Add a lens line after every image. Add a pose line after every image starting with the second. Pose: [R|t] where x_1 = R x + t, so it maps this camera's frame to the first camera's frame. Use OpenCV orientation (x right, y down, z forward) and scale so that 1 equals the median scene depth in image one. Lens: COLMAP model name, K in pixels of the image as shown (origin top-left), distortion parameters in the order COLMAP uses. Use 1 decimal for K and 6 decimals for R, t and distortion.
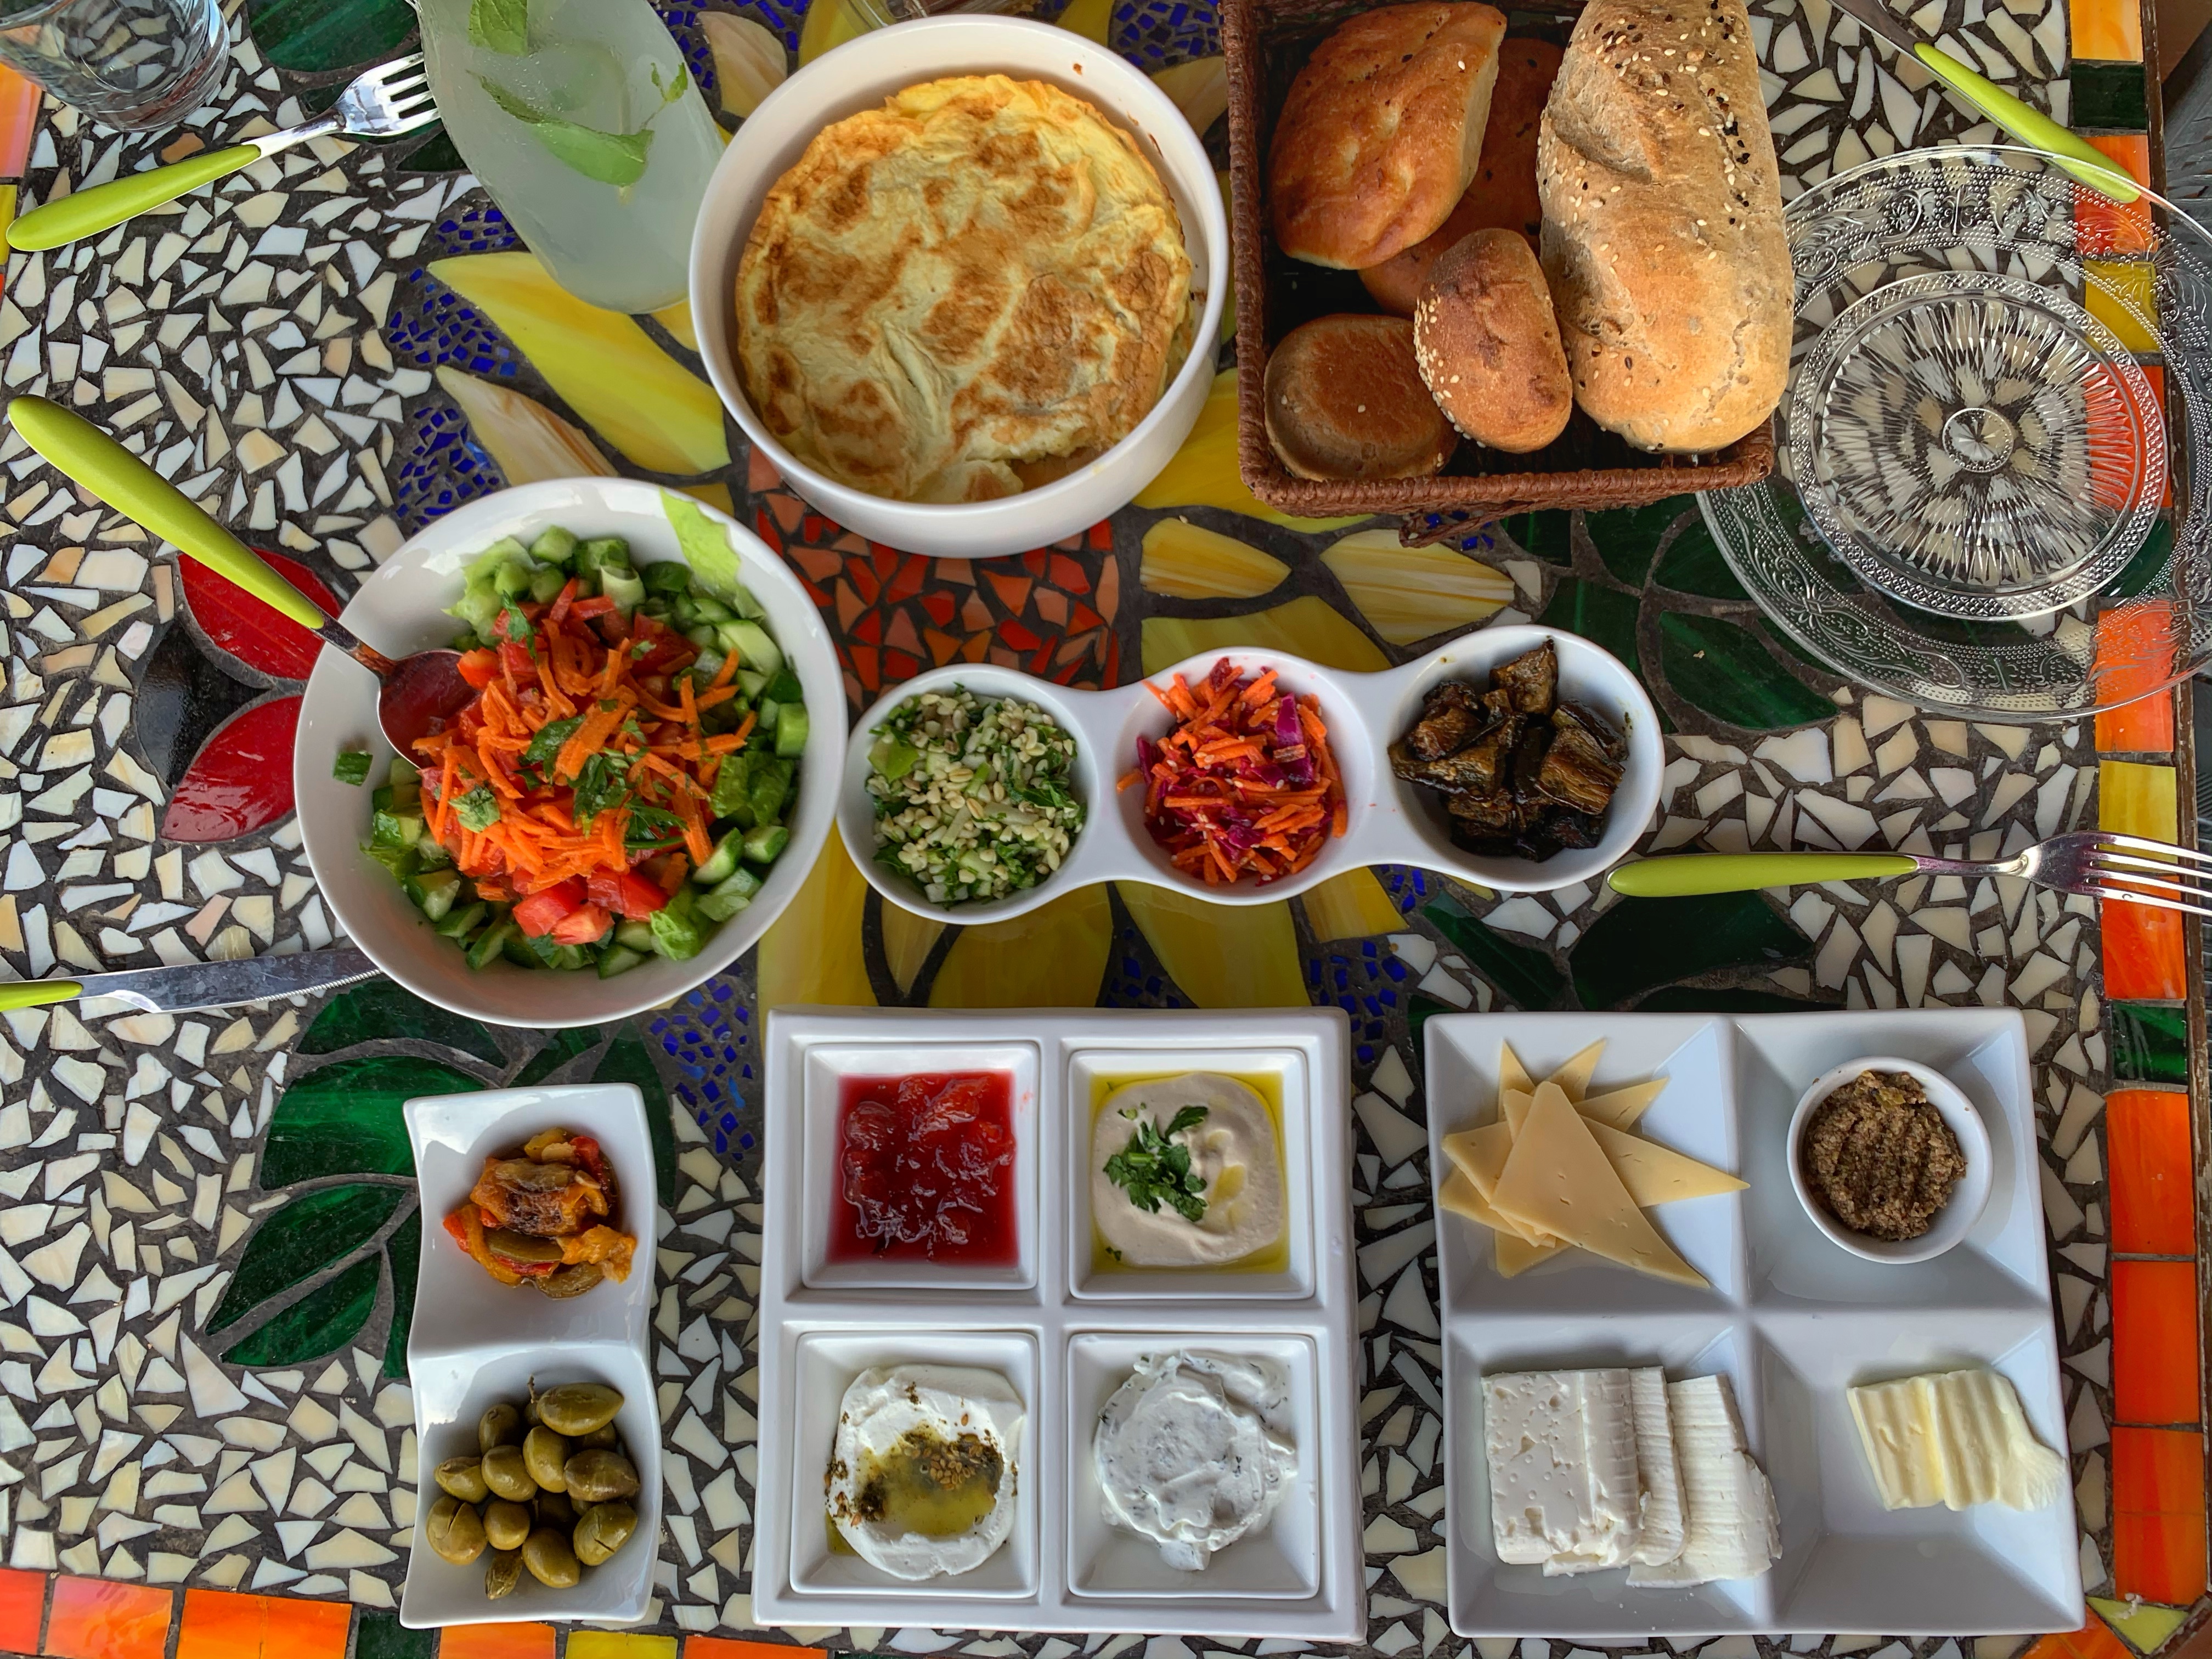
lens RADIAL K [[1691.1, 0, 1106.0], [0, 1691.1, 829.5], [0, 0, 1]] dist [0.033020, -0.015335]
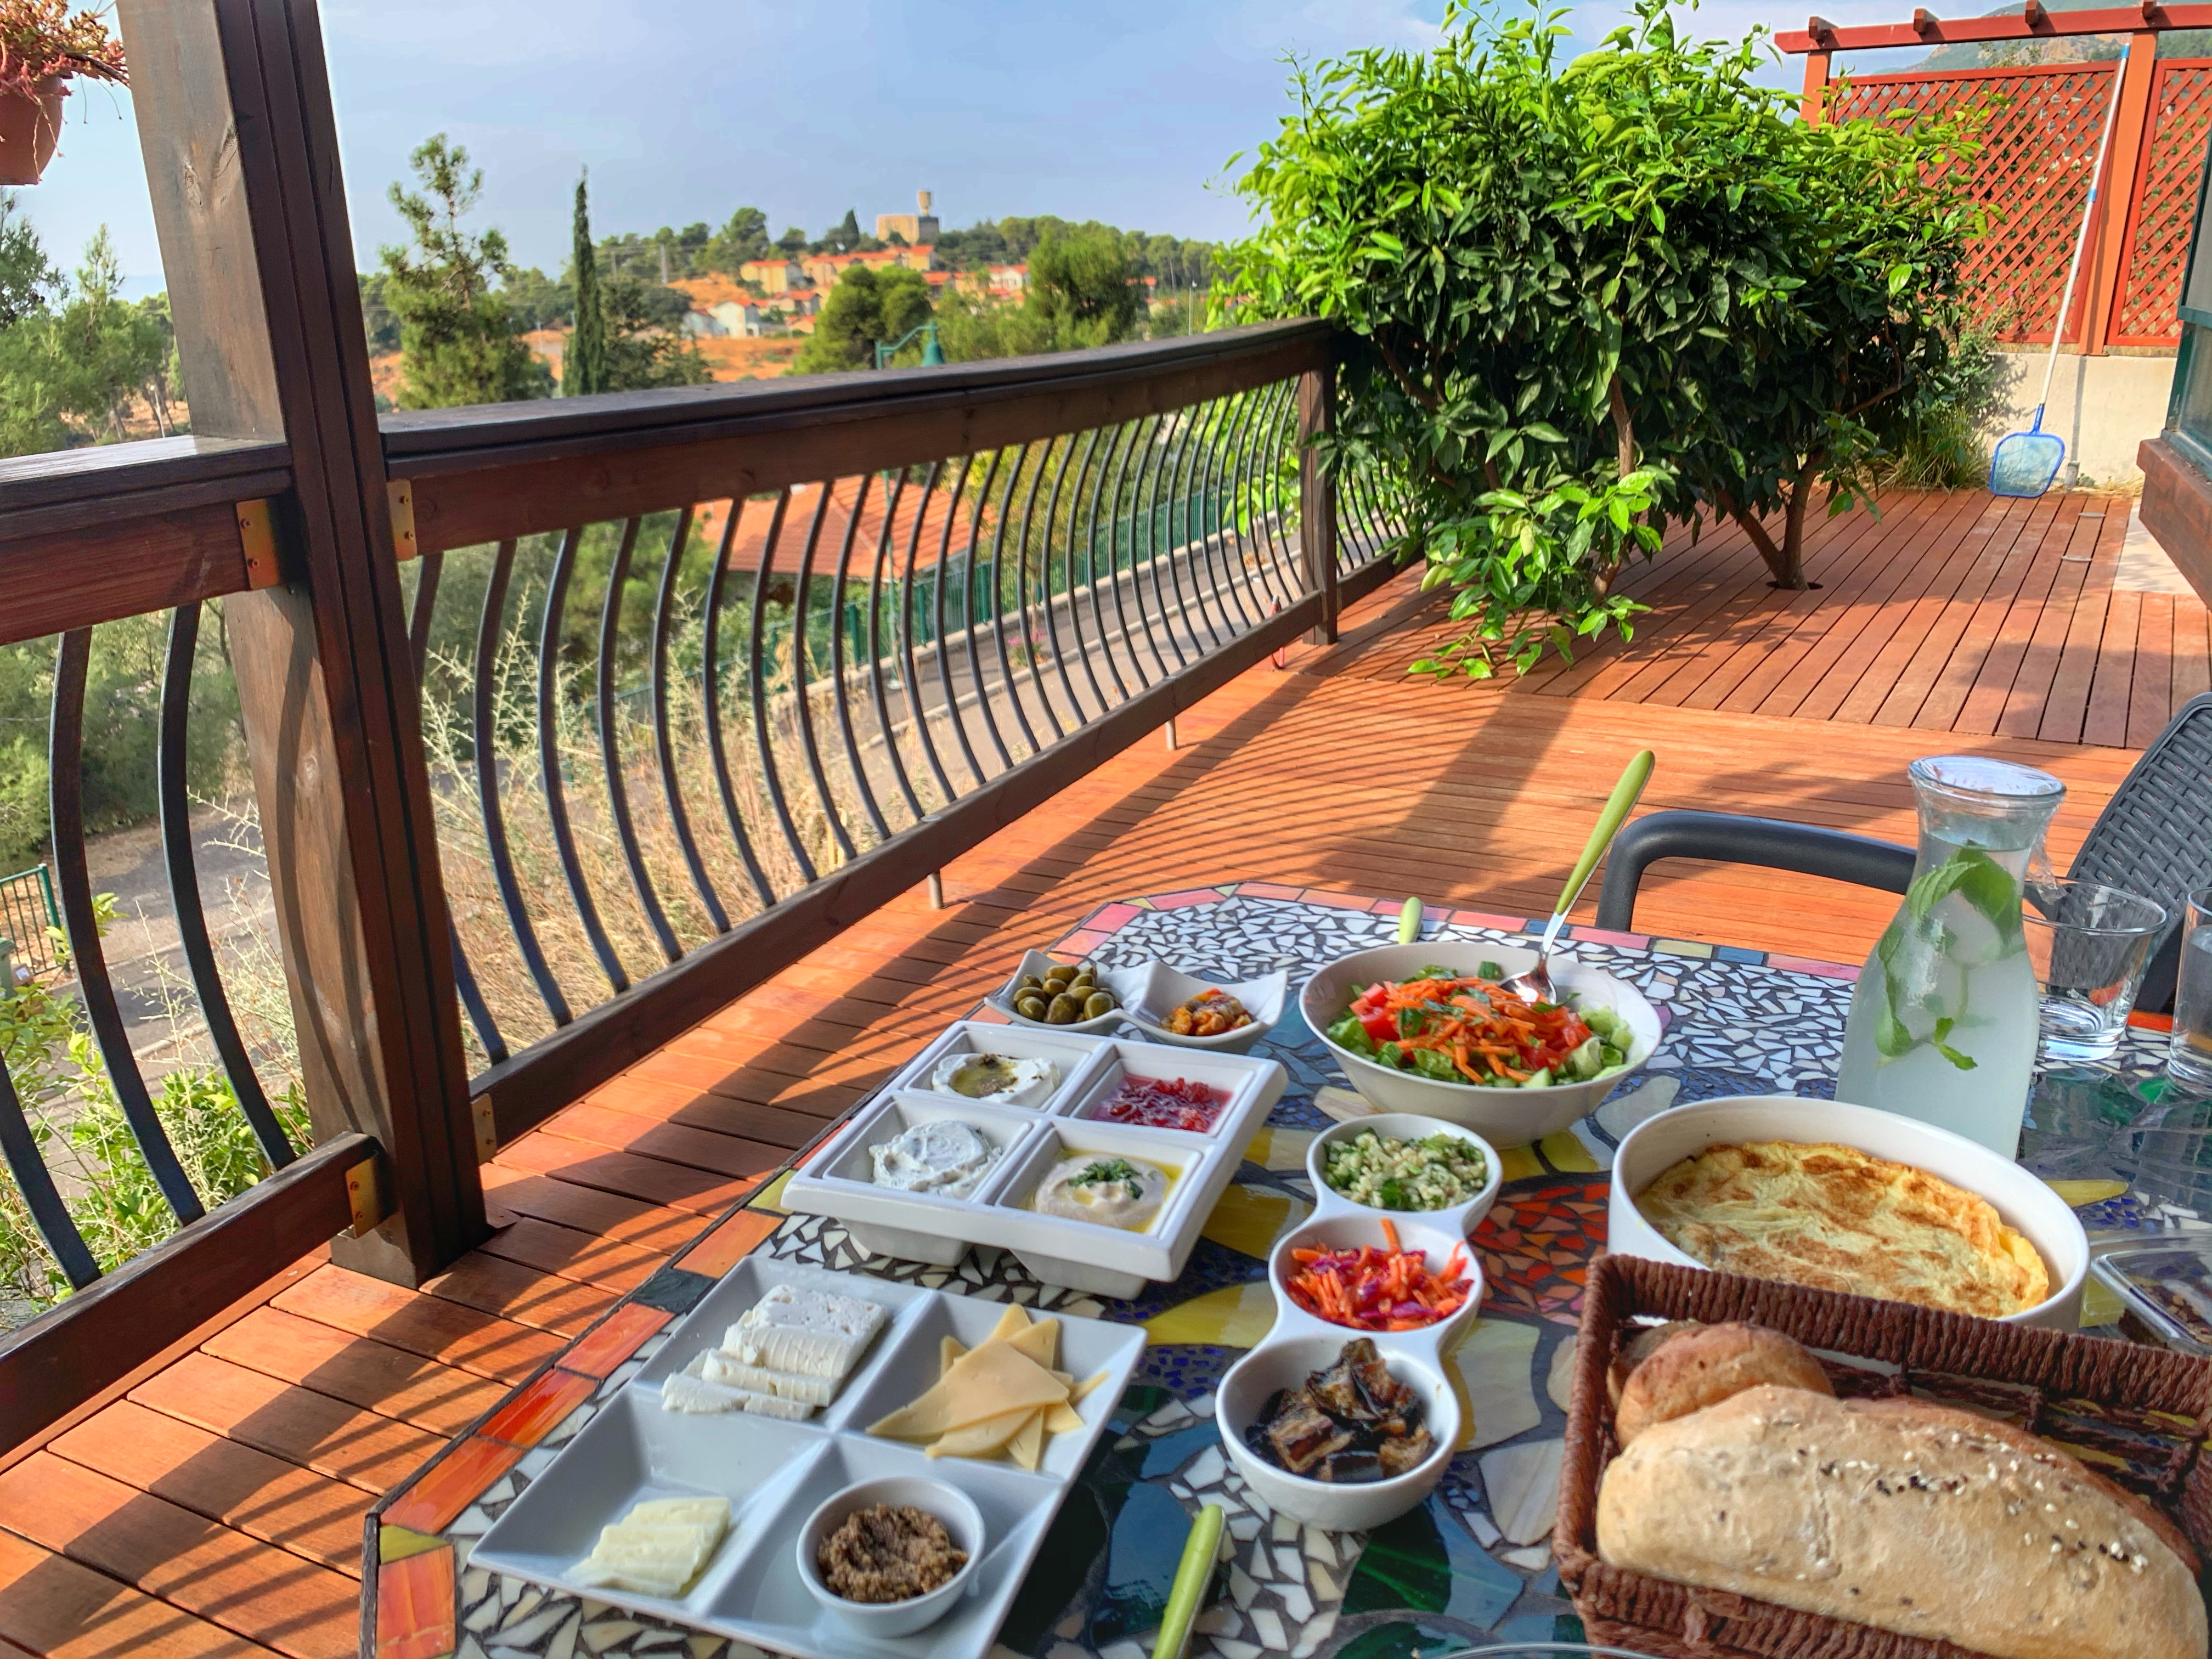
lens RADIAL K [[1698.8, 0, 1050.1], [0, 1698.8, 791.8], [0, 0, 1]] dist [-0.006301, -0.001166]
pose [[-0.368582, 0.350844, -0.860846, 1.075782], [-0.902242, 0.087976, 0.422161, -0.360317], [0.223847, 0.932292, 0.284120, 0.239392]]
